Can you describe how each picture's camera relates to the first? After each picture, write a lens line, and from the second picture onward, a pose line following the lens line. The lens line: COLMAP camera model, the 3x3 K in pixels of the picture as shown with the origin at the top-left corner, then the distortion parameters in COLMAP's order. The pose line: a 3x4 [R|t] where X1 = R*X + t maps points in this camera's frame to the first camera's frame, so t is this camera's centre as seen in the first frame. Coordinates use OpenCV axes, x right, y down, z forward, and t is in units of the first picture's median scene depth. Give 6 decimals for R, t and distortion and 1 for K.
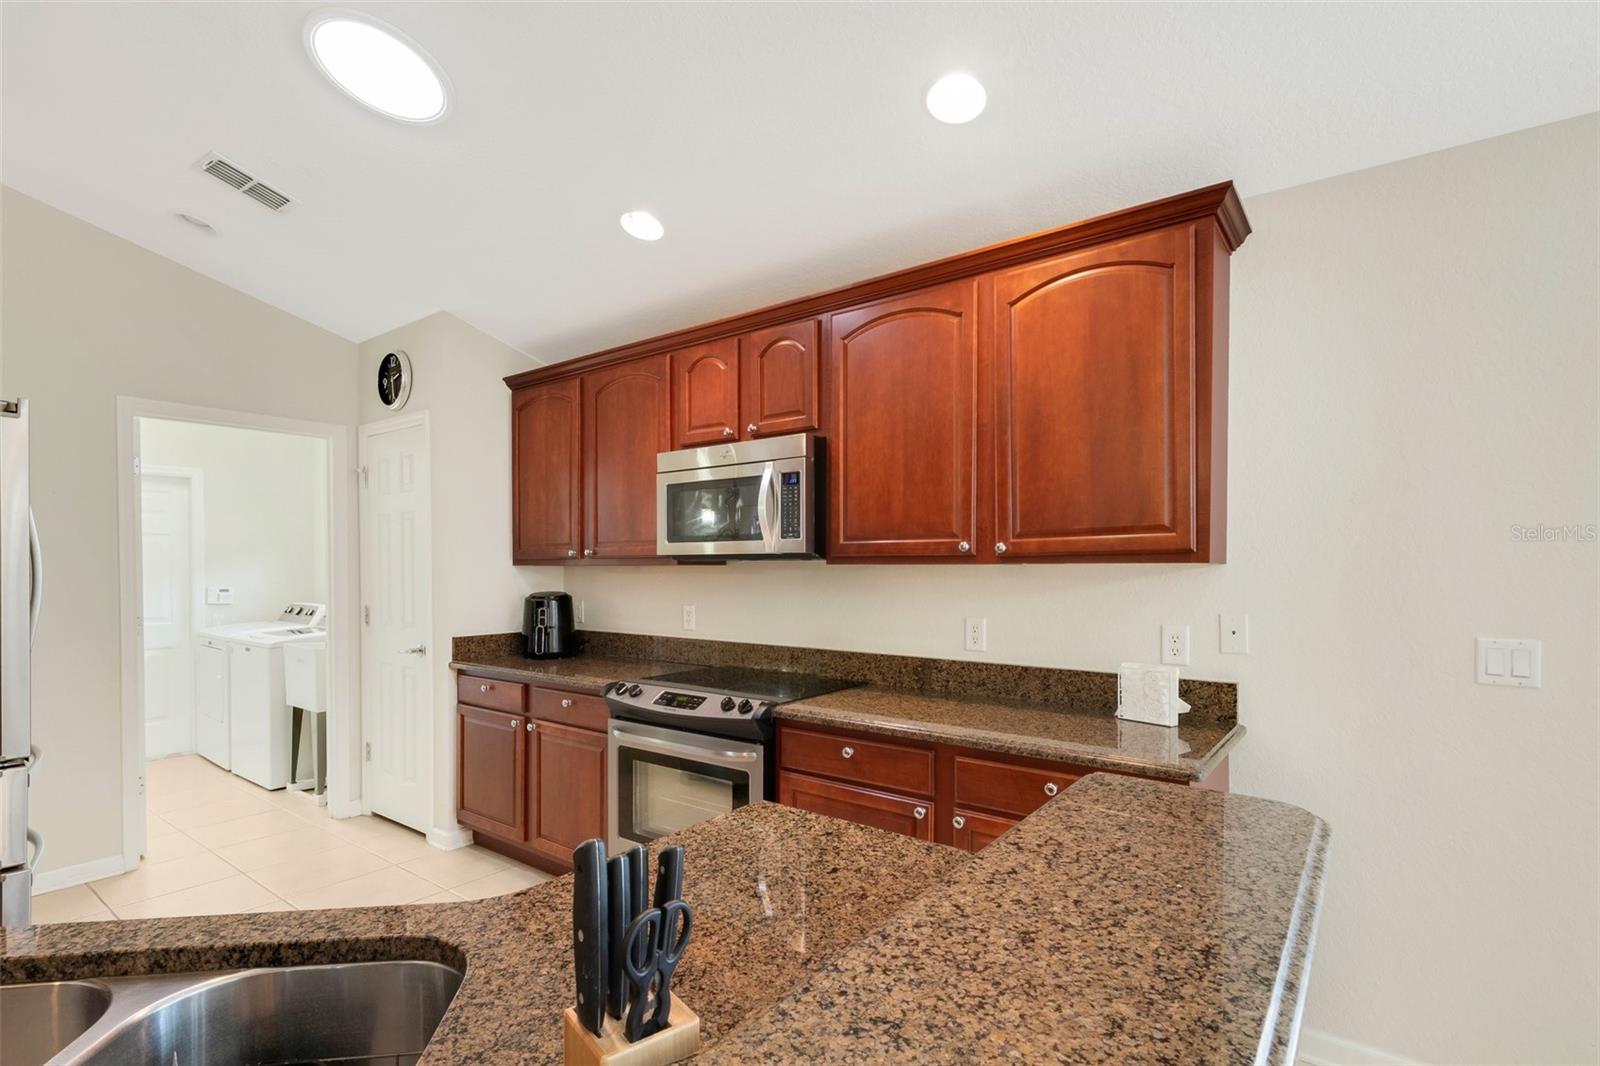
lens RADIAL K [[759.7, 0, 788.8], [0, 759.7, 581.2], [0, 0, 1]] dist [0.014529, -0.000348]
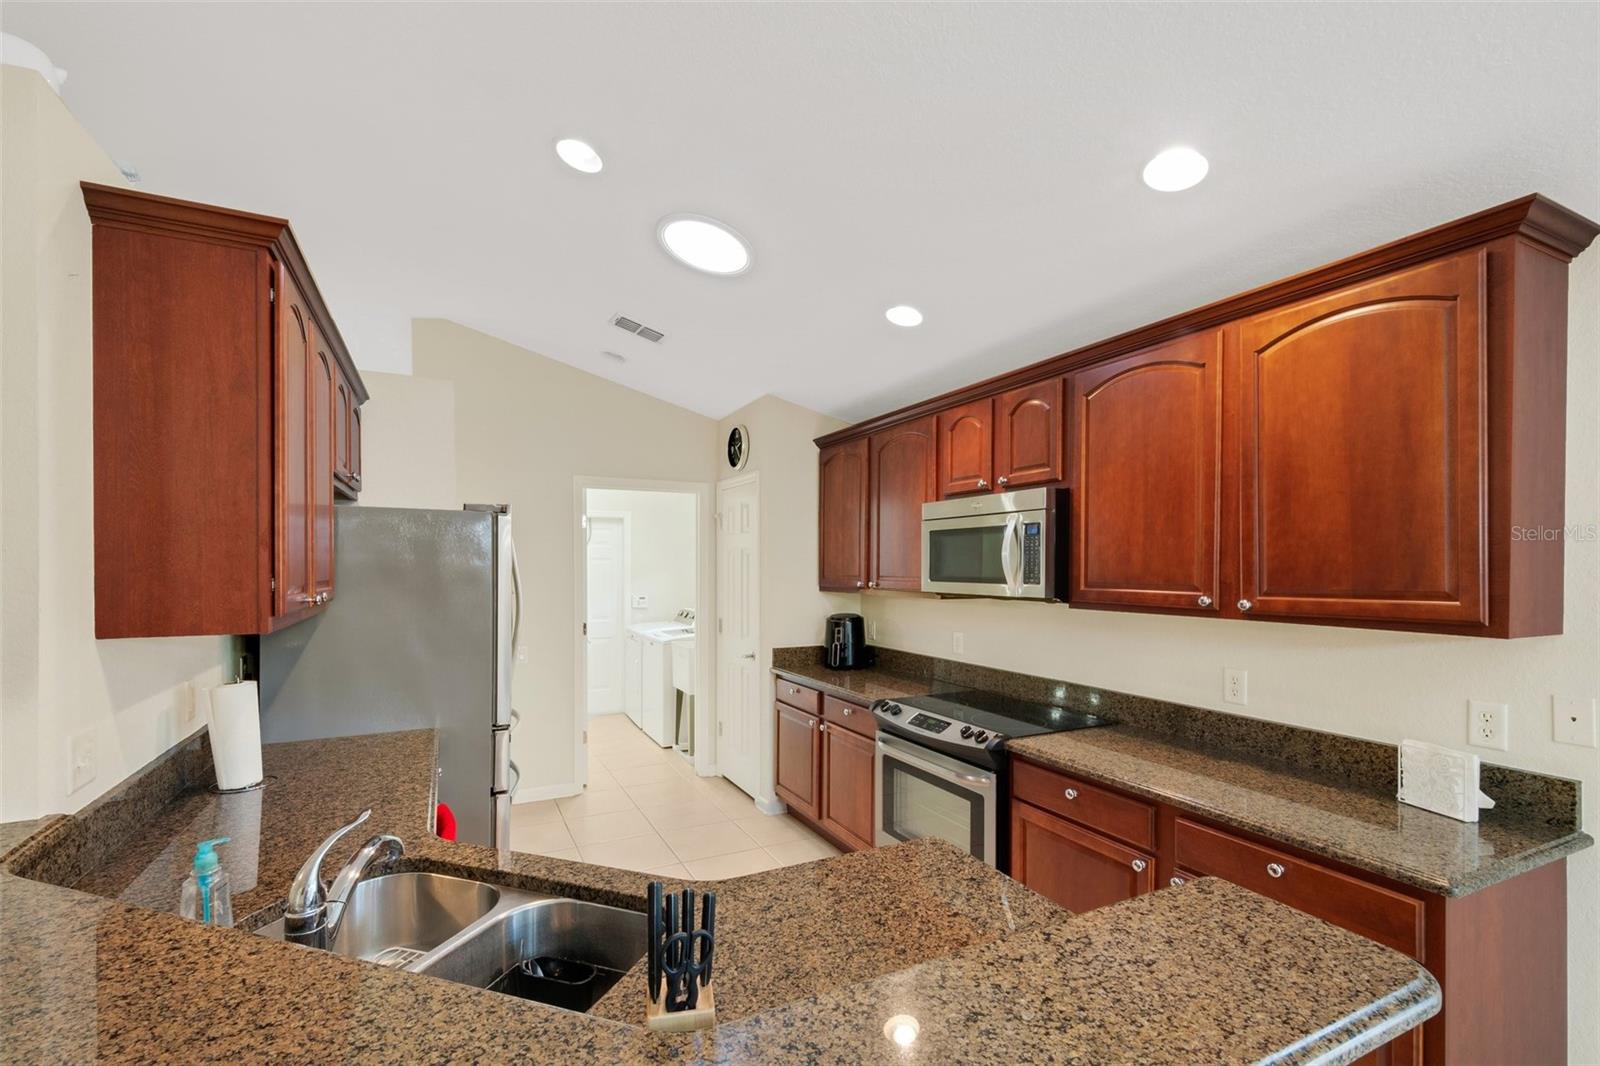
lens RADIAL K [[697.9, 0, 789.6], [0, 697.9, 572.3], [0, 0, 1]] dist [0.018214, -0.005592]
pose [[0.897575, 0.007500, -0.440799, 0.138570], [-0.010919, 0.999927, -0.005222, -0.067298], [0.440727, 0.009500, 0.897591, -0.049204]]
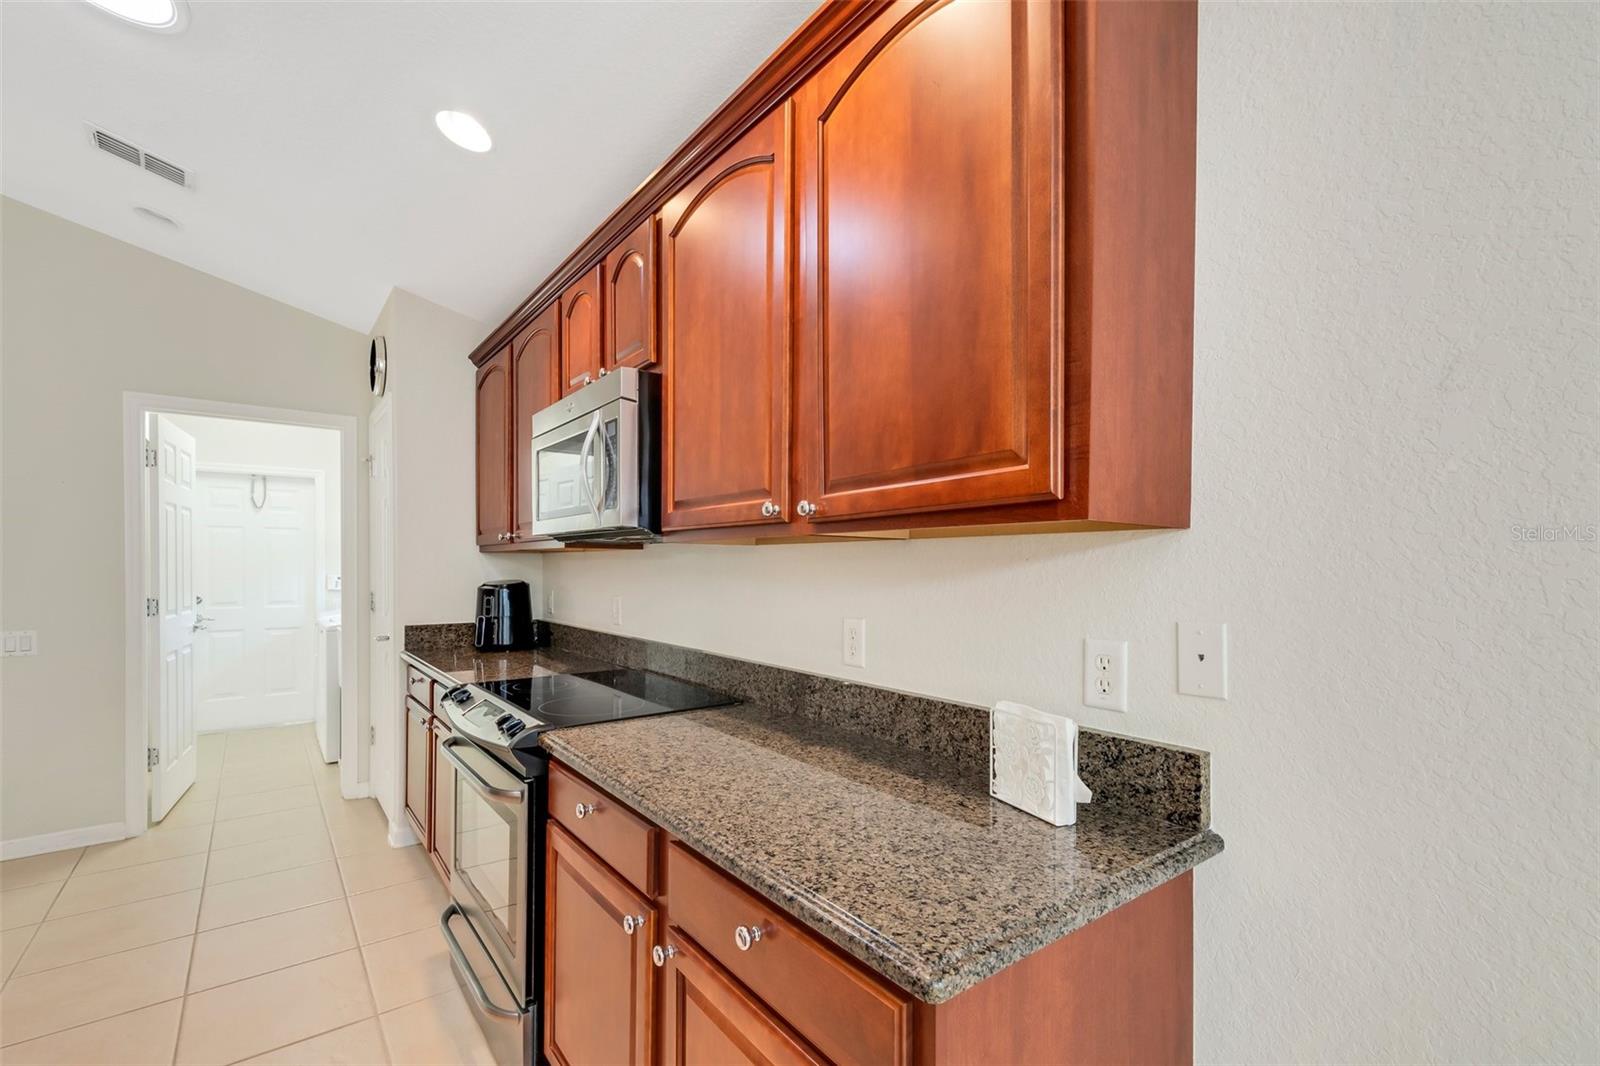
lens RADIAL K [[697.9, 0, 789.6], [0, 697.9, 572.3], [0, 0, 1]] dist [0.018214, -0.005592]
pose [[0.965867, 0.007434, -0.258932, 0.375433], [-0.010022, 0.999912, -0.008675, 0.013302], [0.258844, 0.010973, 0.965857, 0.393256]]
